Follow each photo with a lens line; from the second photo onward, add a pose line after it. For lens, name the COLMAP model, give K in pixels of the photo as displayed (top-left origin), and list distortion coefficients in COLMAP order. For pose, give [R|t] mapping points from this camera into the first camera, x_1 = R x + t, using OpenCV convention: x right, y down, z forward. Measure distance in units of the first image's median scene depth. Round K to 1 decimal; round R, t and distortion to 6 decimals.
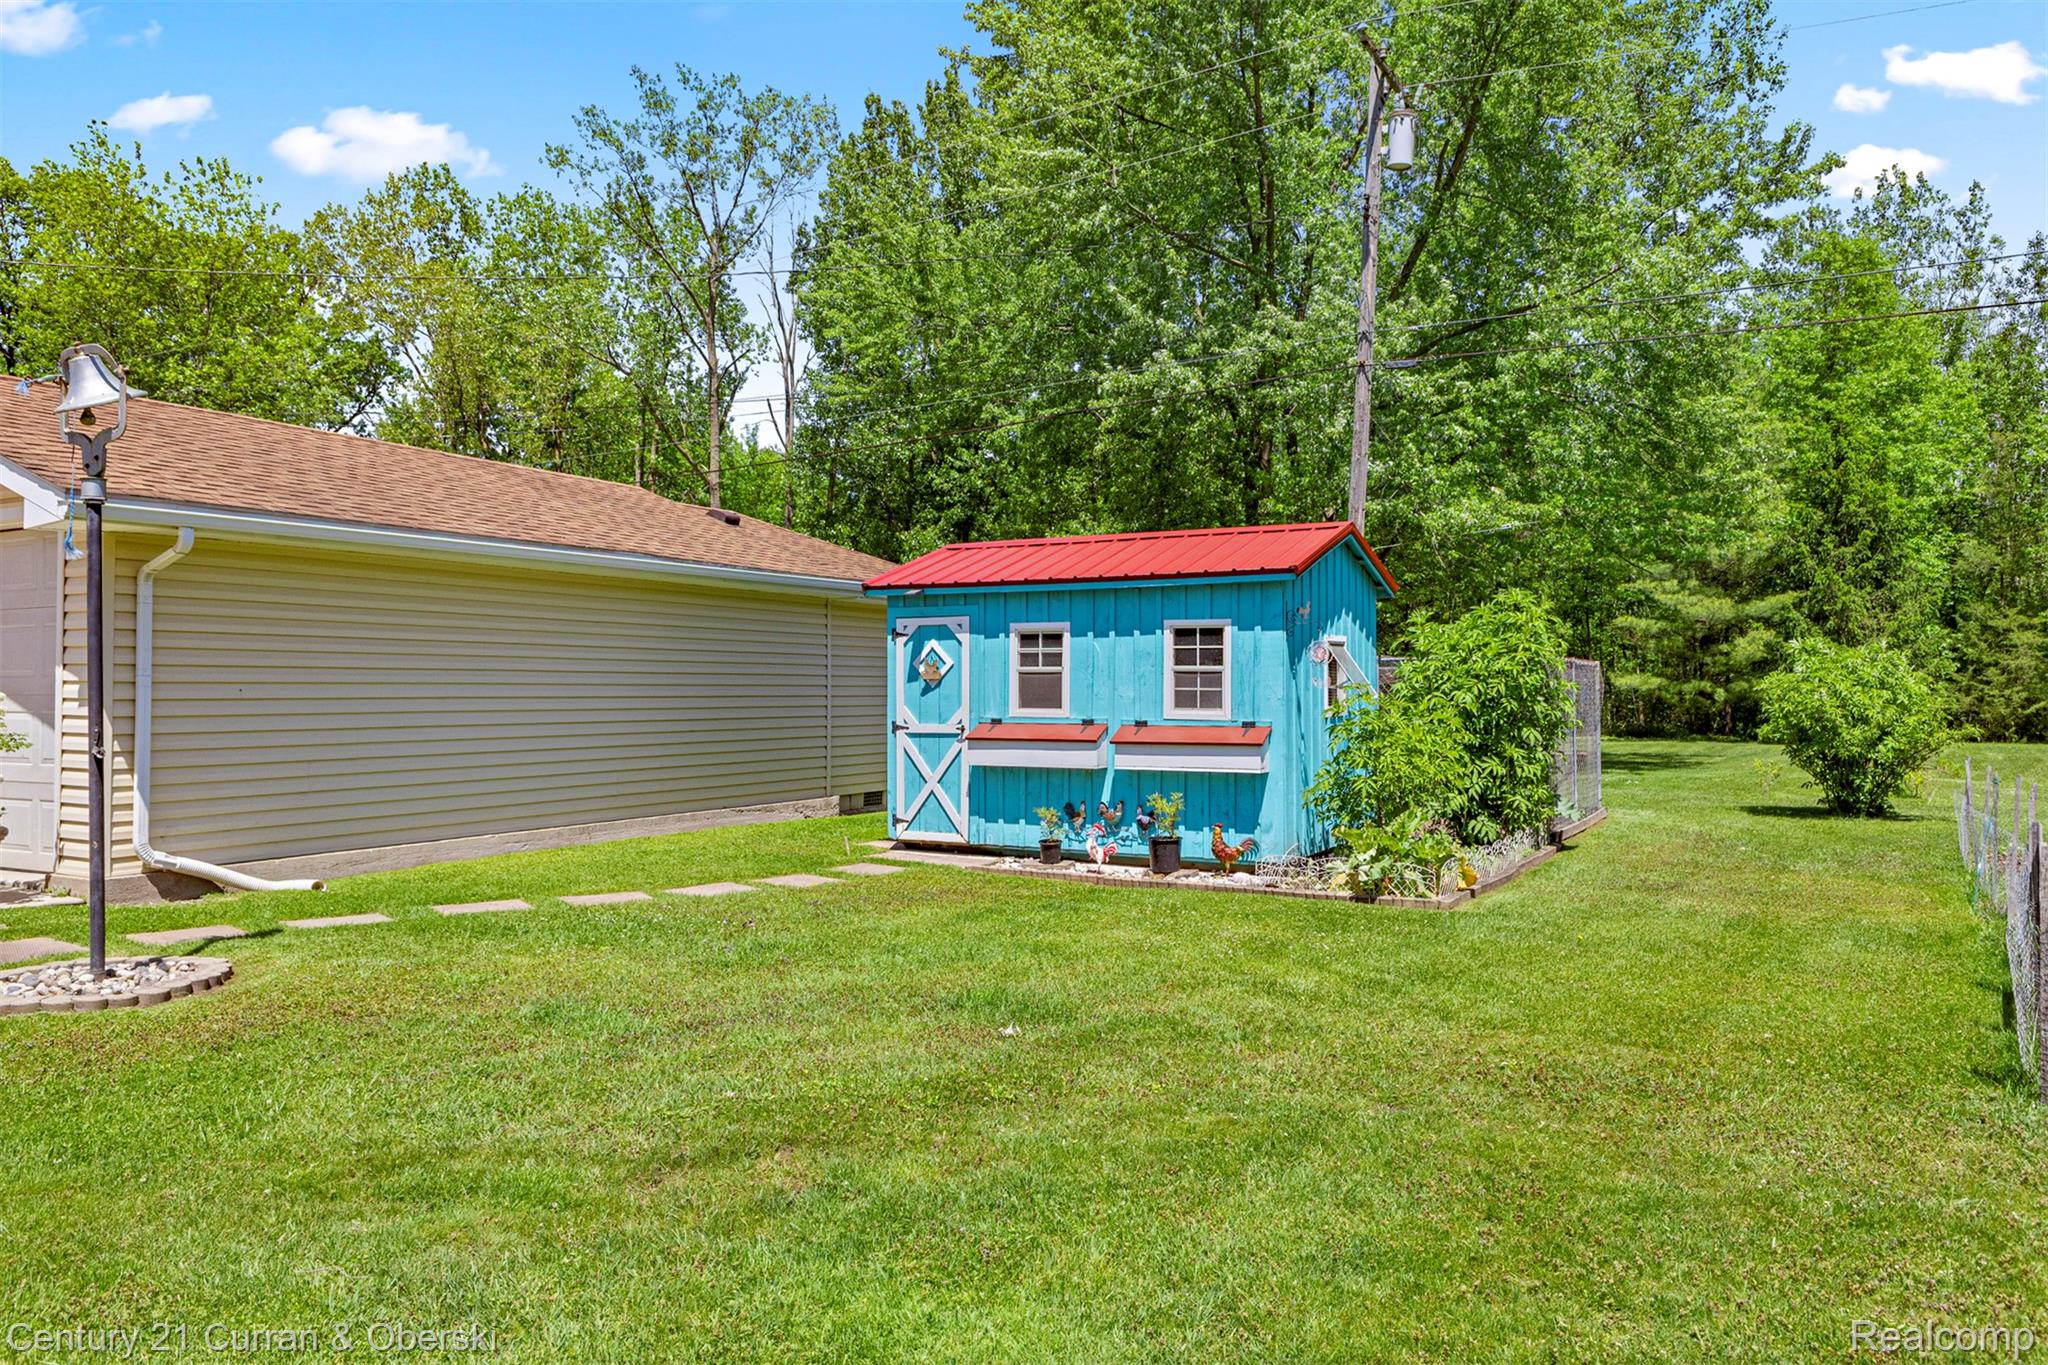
lens RADIAL K [[1417.6, 0, 1023.7], [0, 1417.6, 682.5], [0, 0, 1]] dist [-0.012515, -0.000601]
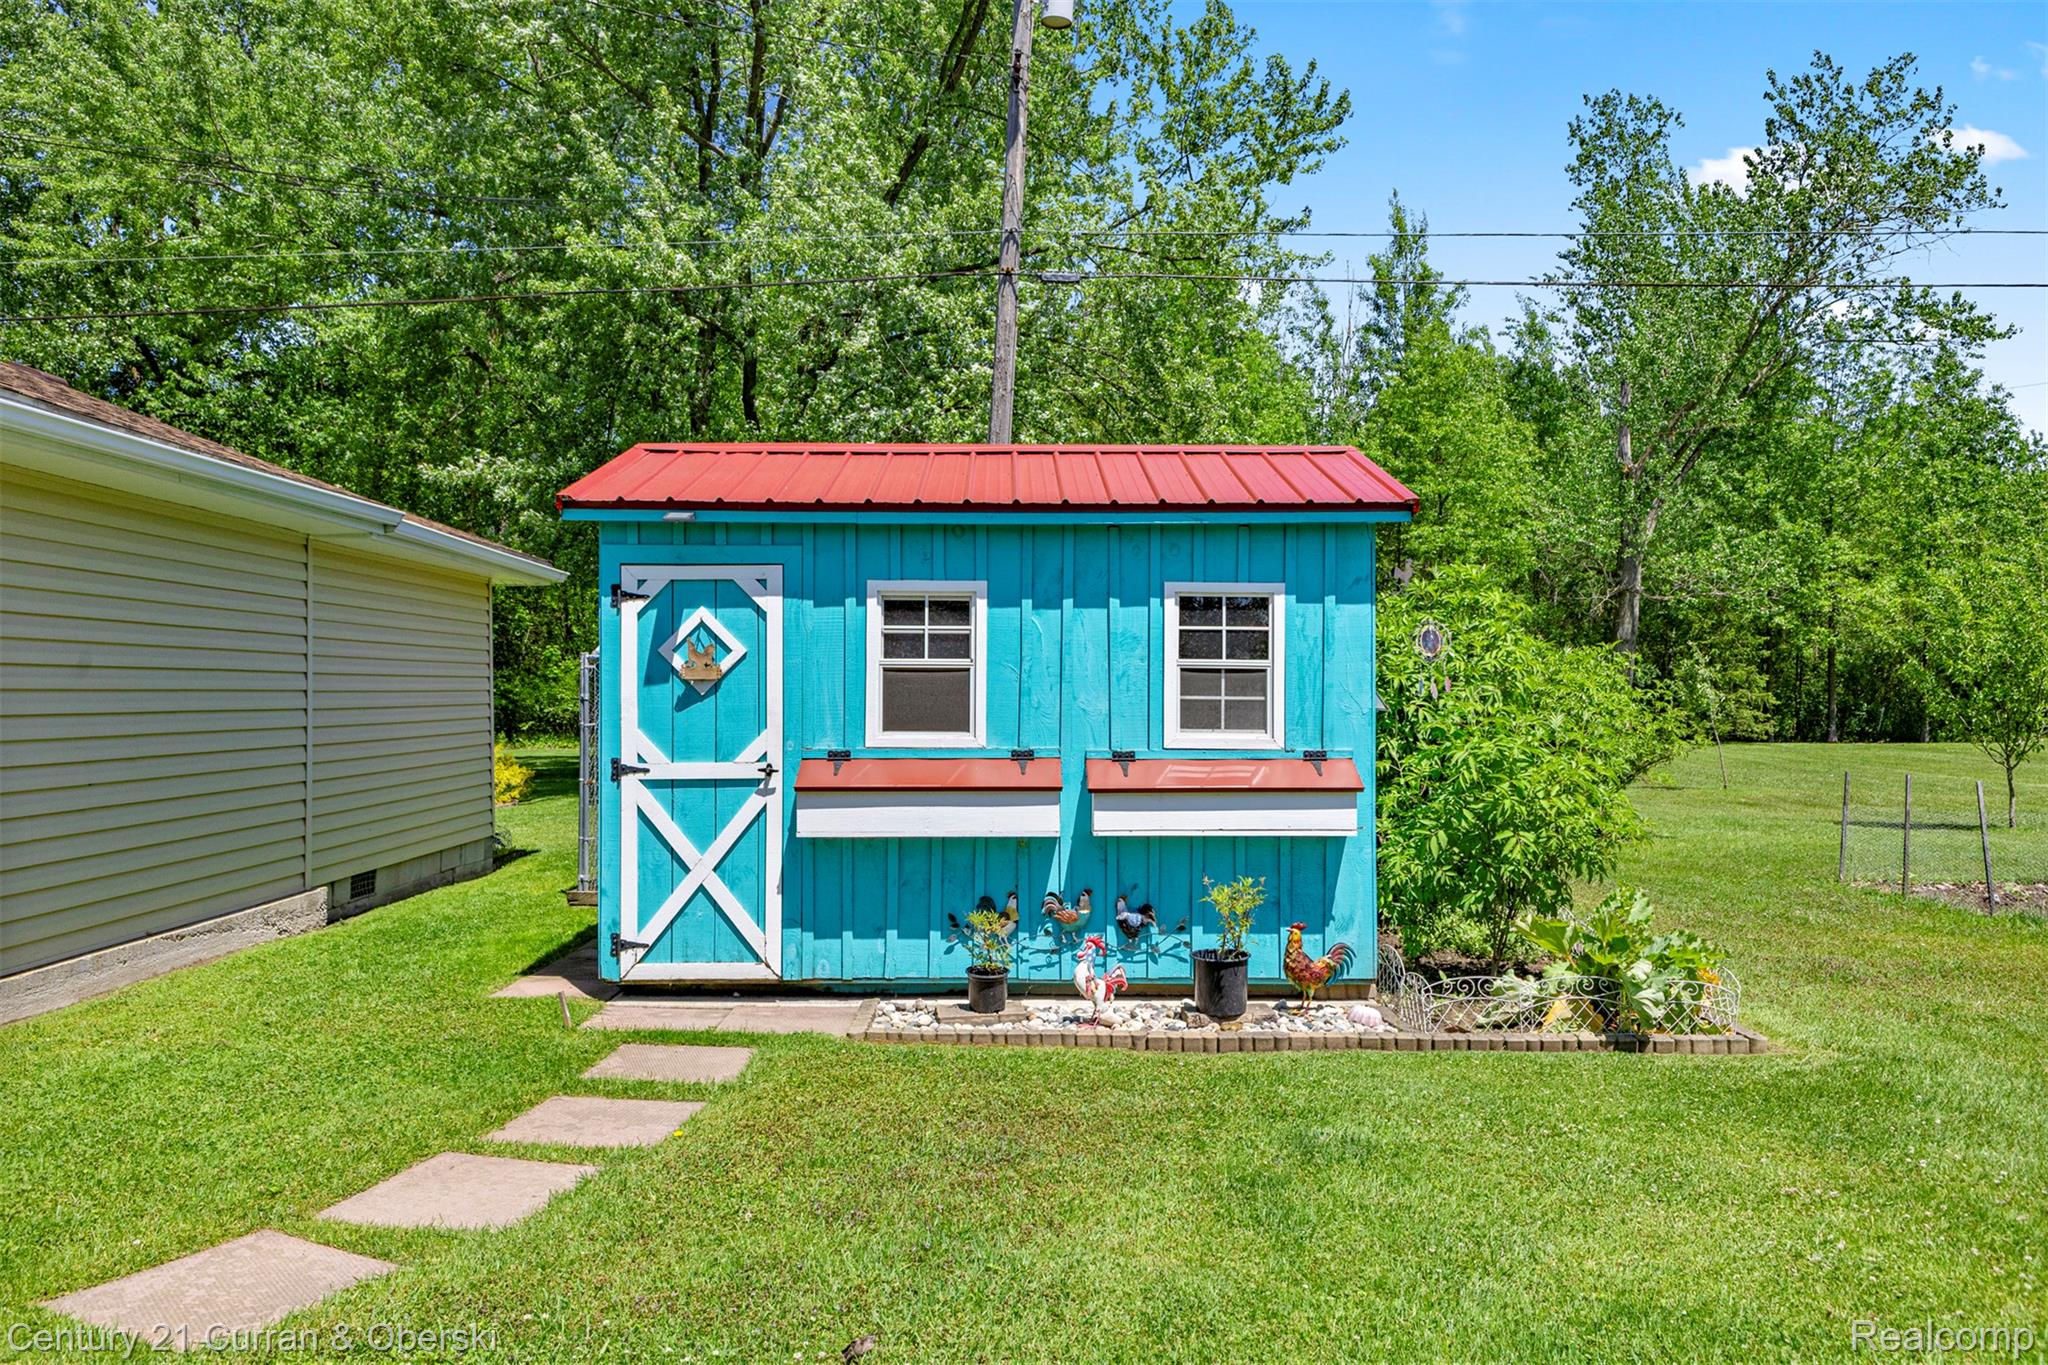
lens RADIAL K [[1518.6, 0, 1023.6], [0, 1518.6, 686.0], [0, 0, 1]] dist [0.002593, 0.001156]
pose [[0.861699, 0.004054, 0.507404, -0.263330], [-0.002166, 0.999988, -0.004312, 0.002449], [-0.507415, 0.002616, 0.861698, 0.456060]]
